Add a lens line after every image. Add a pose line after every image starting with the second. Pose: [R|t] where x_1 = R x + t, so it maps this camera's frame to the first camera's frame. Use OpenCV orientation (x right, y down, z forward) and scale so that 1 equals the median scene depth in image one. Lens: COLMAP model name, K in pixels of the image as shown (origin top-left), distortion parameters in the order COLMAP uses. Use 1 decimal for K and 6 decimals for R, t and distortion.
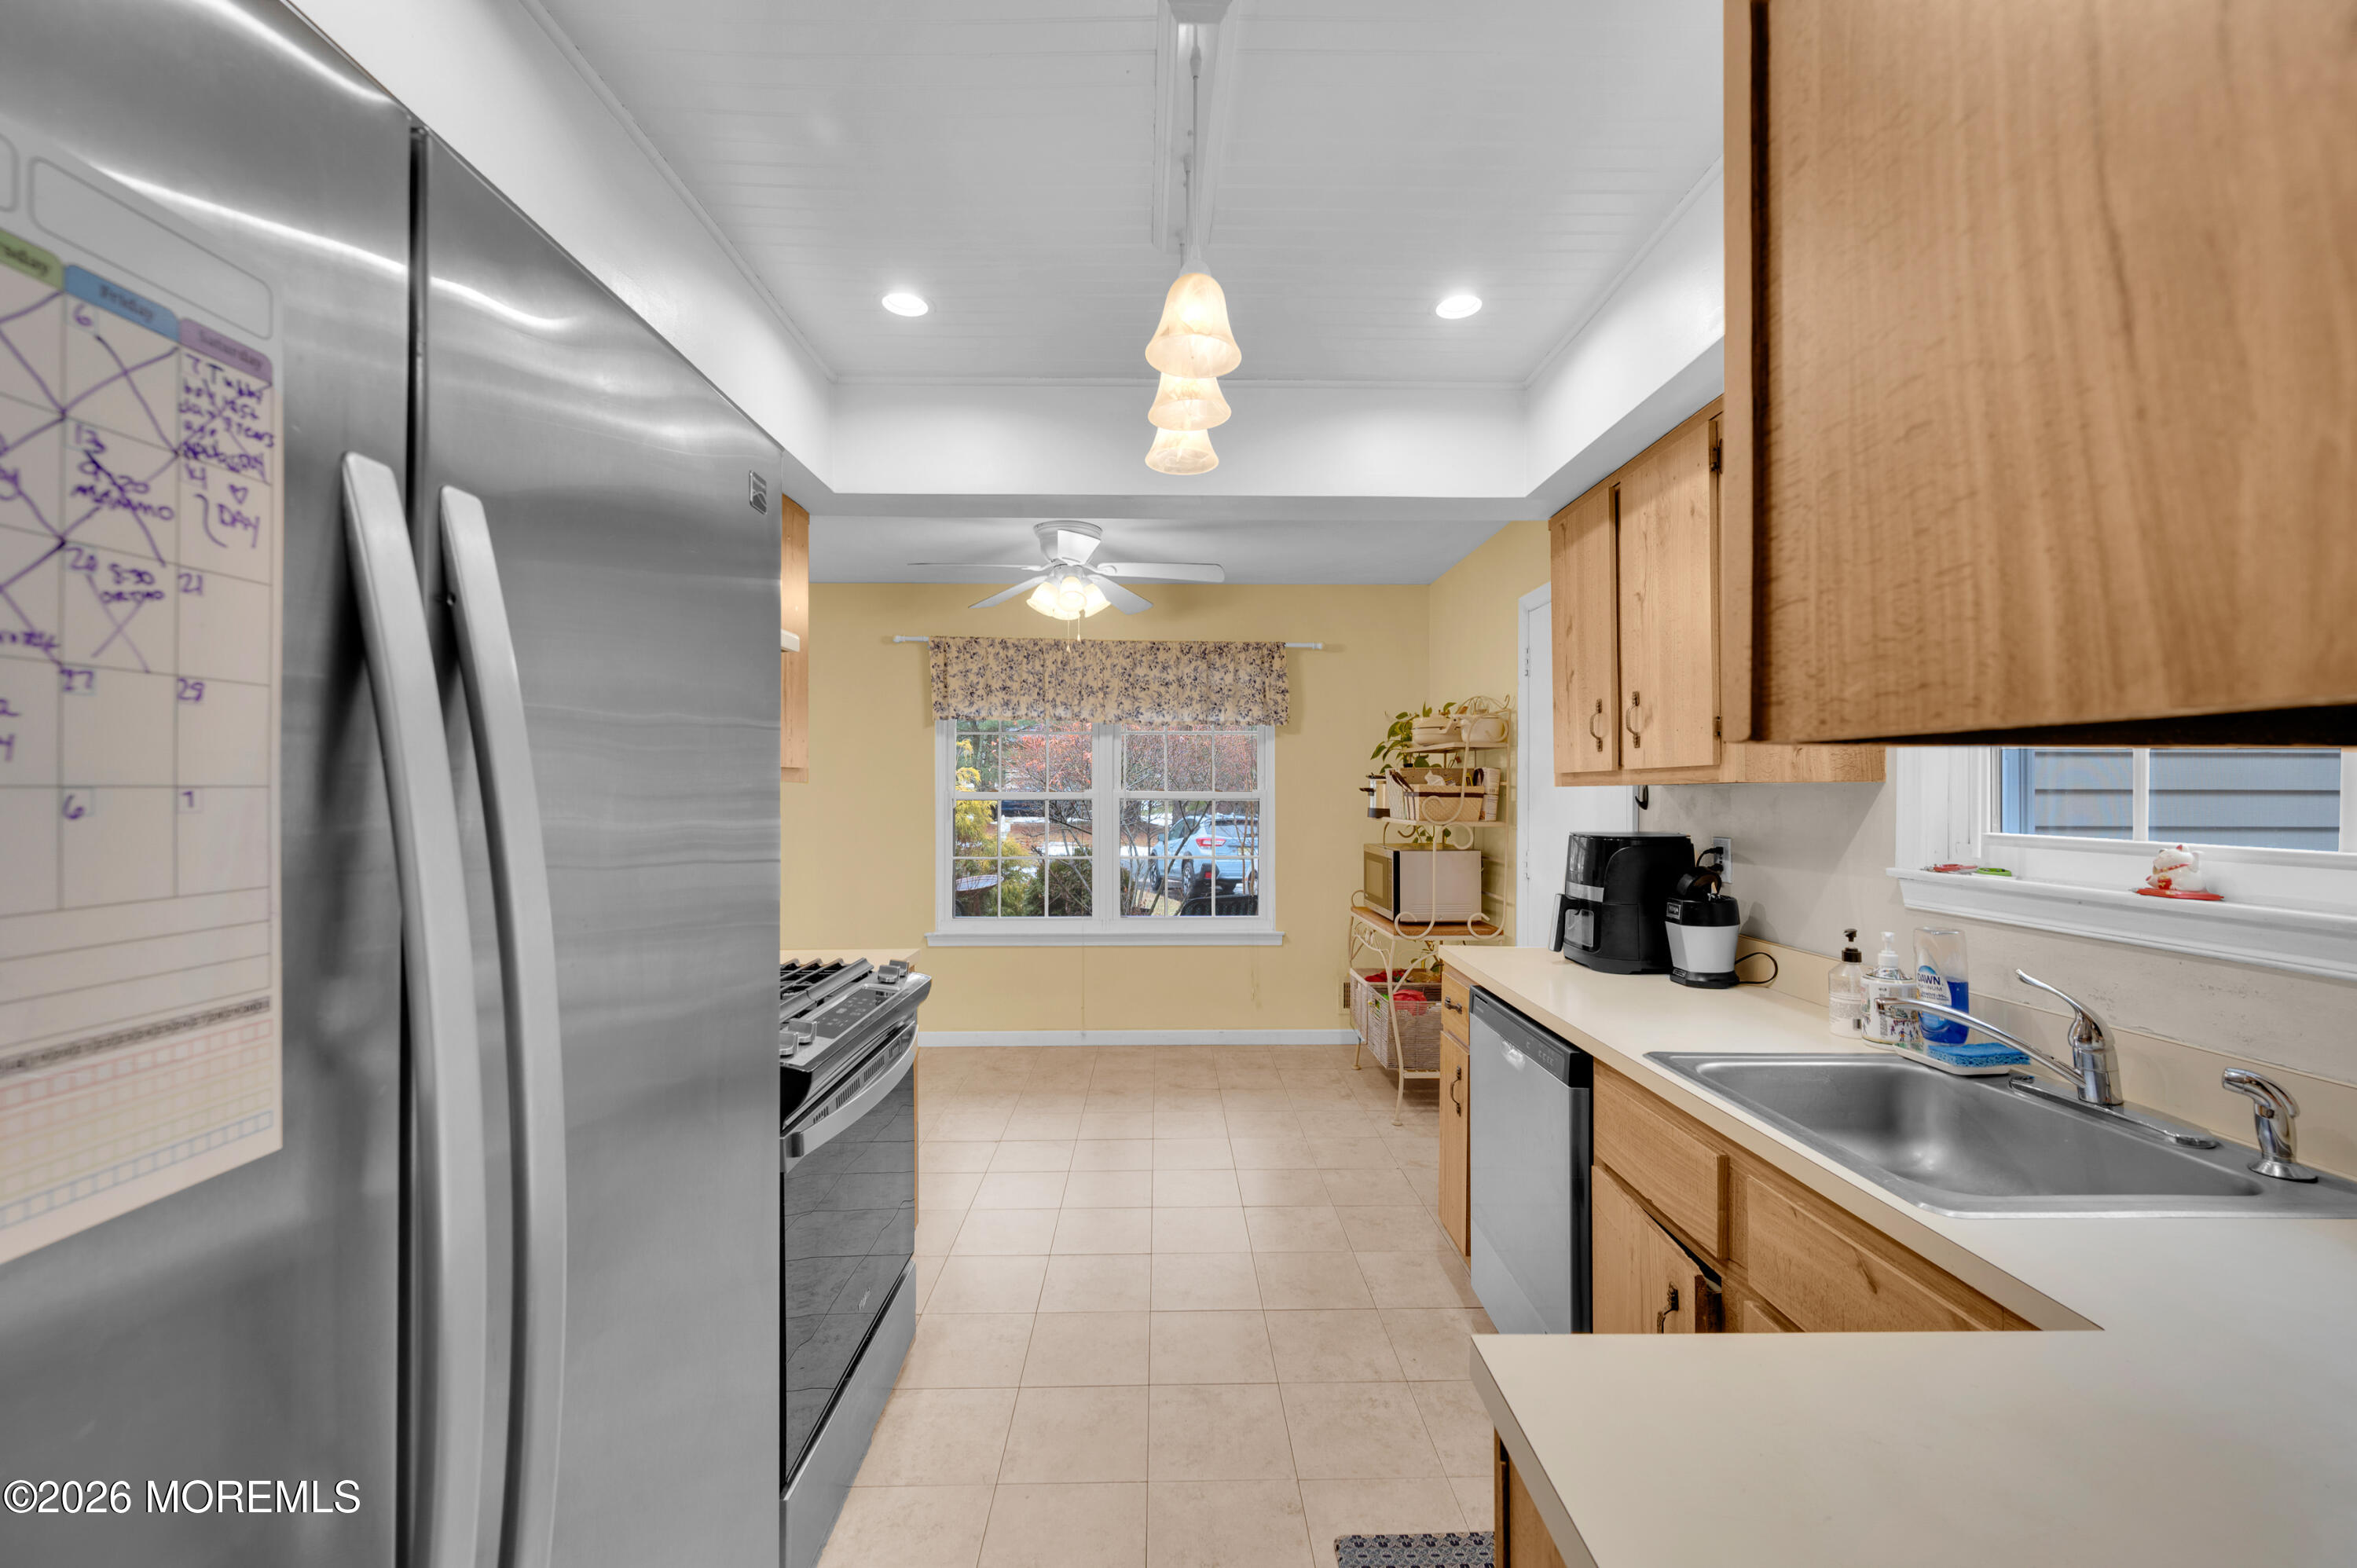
lens RADIAL K [[920.1, 0, 1181.5], [0, 920.1, 781.4], [0, 0, 1]] dist [-0.001160, -0.000060]
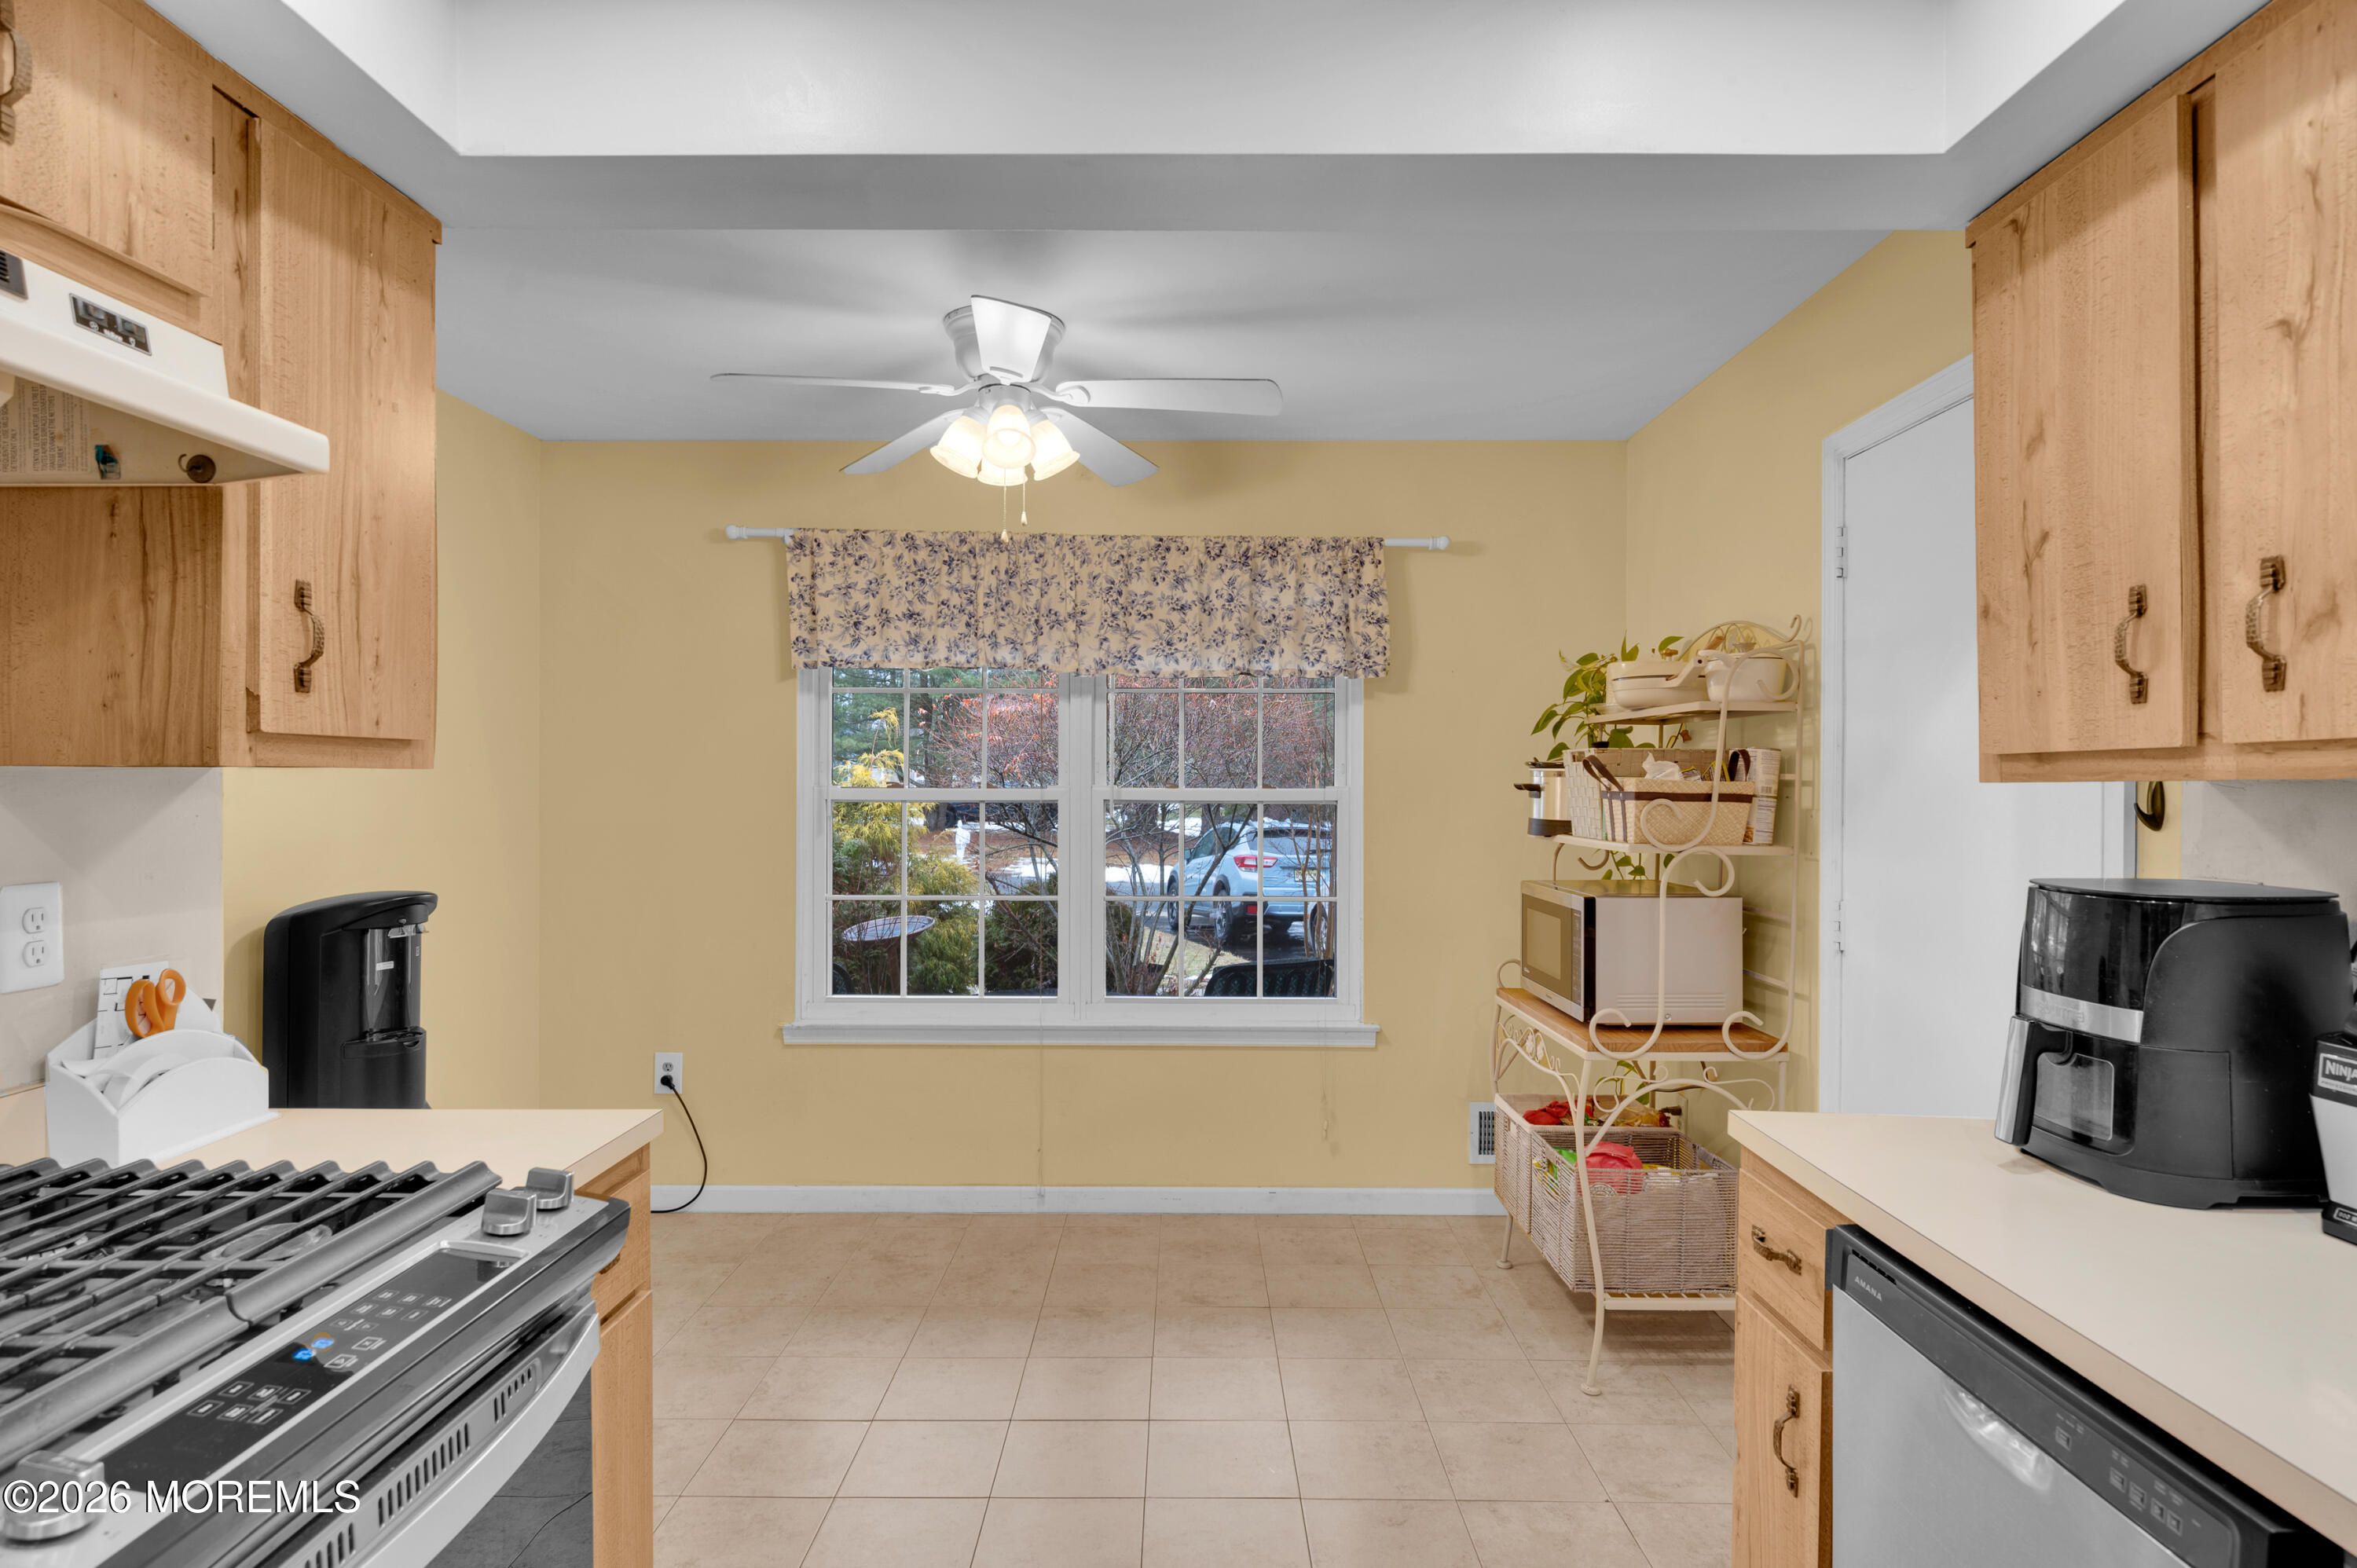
lens RADIAL K [[920.1, 0, 1175.7], [0, 920.1, 774.5], [0, 0, 1]] dist [-0.001160, -0.000060]
pose [[0.998487, 0.002976, -0.054910, 0.013108], [-0.003001, 0.999995, -0.000371, 0.002317], [0.054909, 0.000535, 0.998491, 0.419197]]
